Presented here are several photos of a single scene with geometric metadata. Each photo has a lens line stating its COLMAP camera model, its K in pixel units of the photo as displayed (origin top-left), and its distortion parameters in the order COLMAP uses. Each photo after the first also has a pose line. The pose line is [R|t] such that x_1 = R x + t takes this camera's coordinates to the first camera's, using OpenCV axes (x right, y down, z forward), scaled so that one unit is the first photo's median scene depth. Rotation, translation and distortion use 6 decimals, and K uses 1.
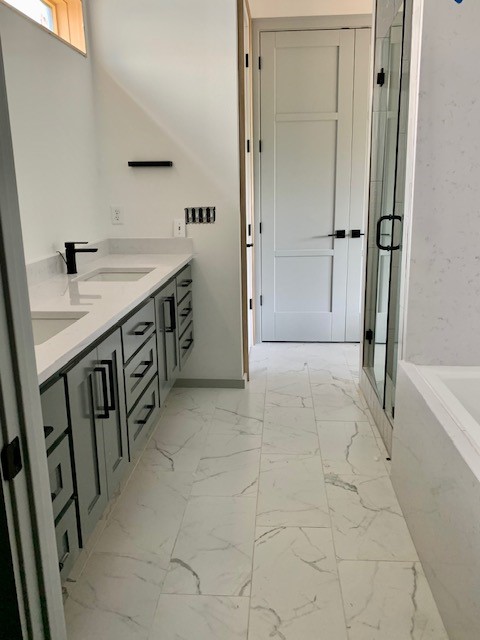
lens RADIAL K [[545.5, 0, 240.4], [0, 545.5, 320.3], [0, 0, 1]] dist [0.053604, -0.085735]
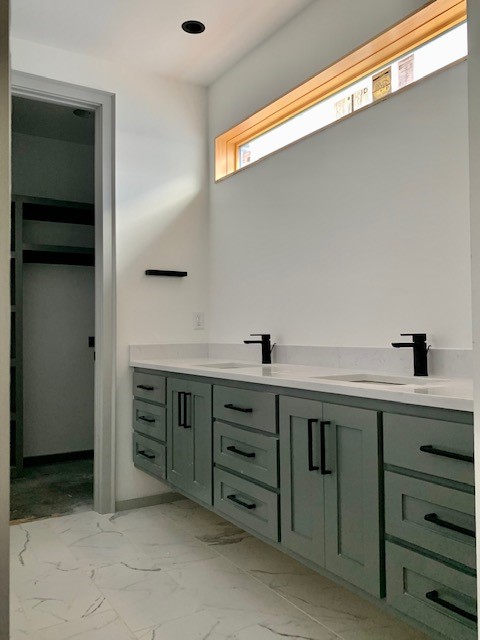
lens RADIAL K [[545.5, 0, 240.1], [0, 545.5, 320.4], [0, 0, 1]] dist [0.053604, -0.085735]
pose [[-0.811273, 0.001721, -0.584665, 0.461034], [-0.125561, 0.976151, 0.177100, -0.358664], [0.571026, 0.217087, -0.791709, 1.995888]]
